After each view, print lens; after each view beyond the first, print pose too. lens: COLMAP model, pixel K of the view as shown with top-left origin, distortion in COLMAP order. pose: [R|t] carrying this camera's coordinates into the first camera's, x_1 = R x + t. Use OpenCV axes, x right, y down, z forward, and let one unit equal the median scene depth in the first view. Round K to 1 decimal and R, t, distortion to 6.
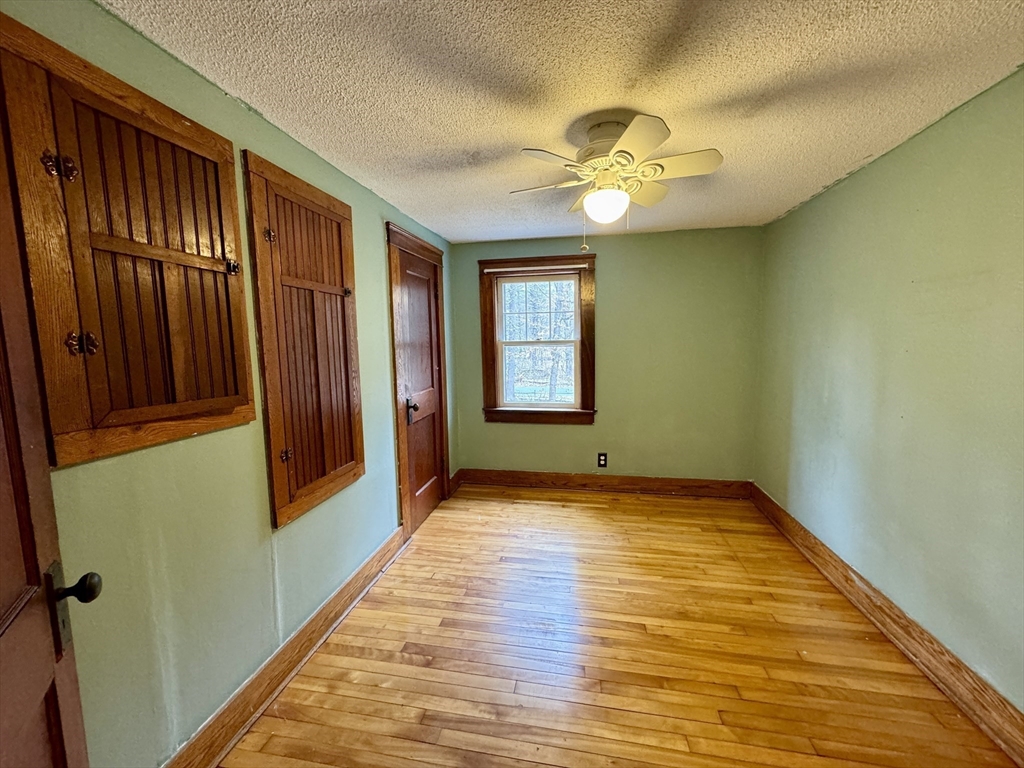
lens RADIAL K [[408.3, 0, 514.9], [0, 408.3, 384.9], [0, 0, 1]] dist [-0.000568, 0.000382]
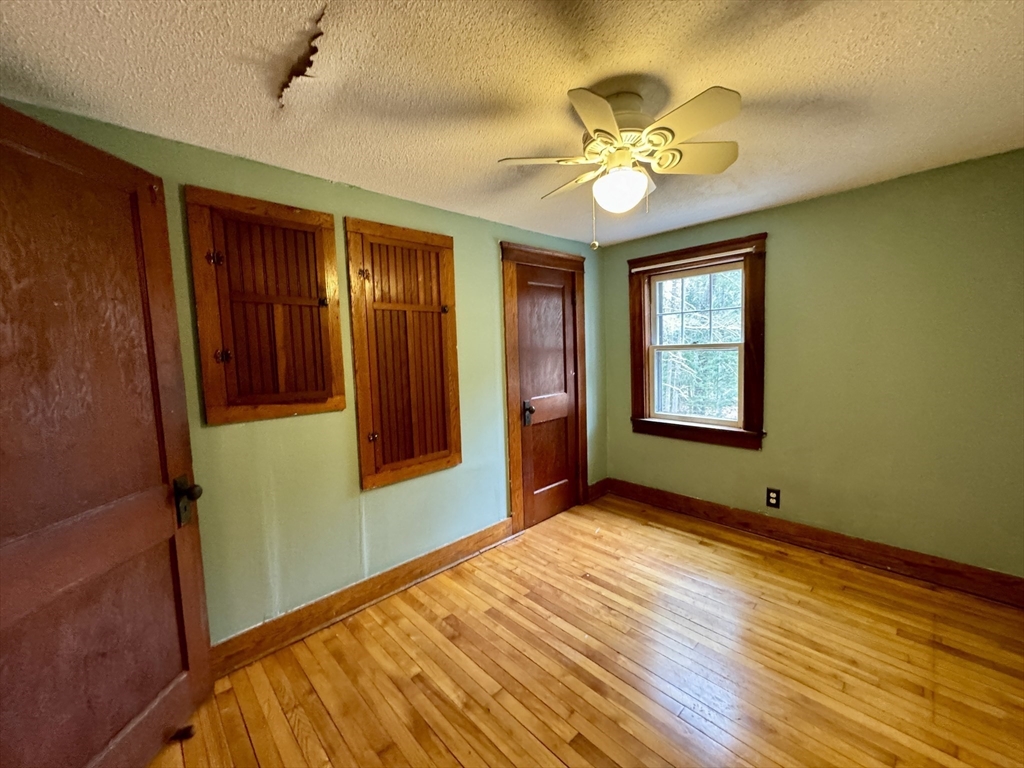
lens RADIAL K [[408.3, 0, 510.6], [0, 408.3, 384.6], [0, 0, 1]] dist [-0.000568, 0.000382]
pose [[0.808212, 0.042599, -0.587349, 0.383203], [-0.046412, 0.998886, 0.008583, -0.020398], [0.587060, 0.020323, 0.809288, 0.120196]]
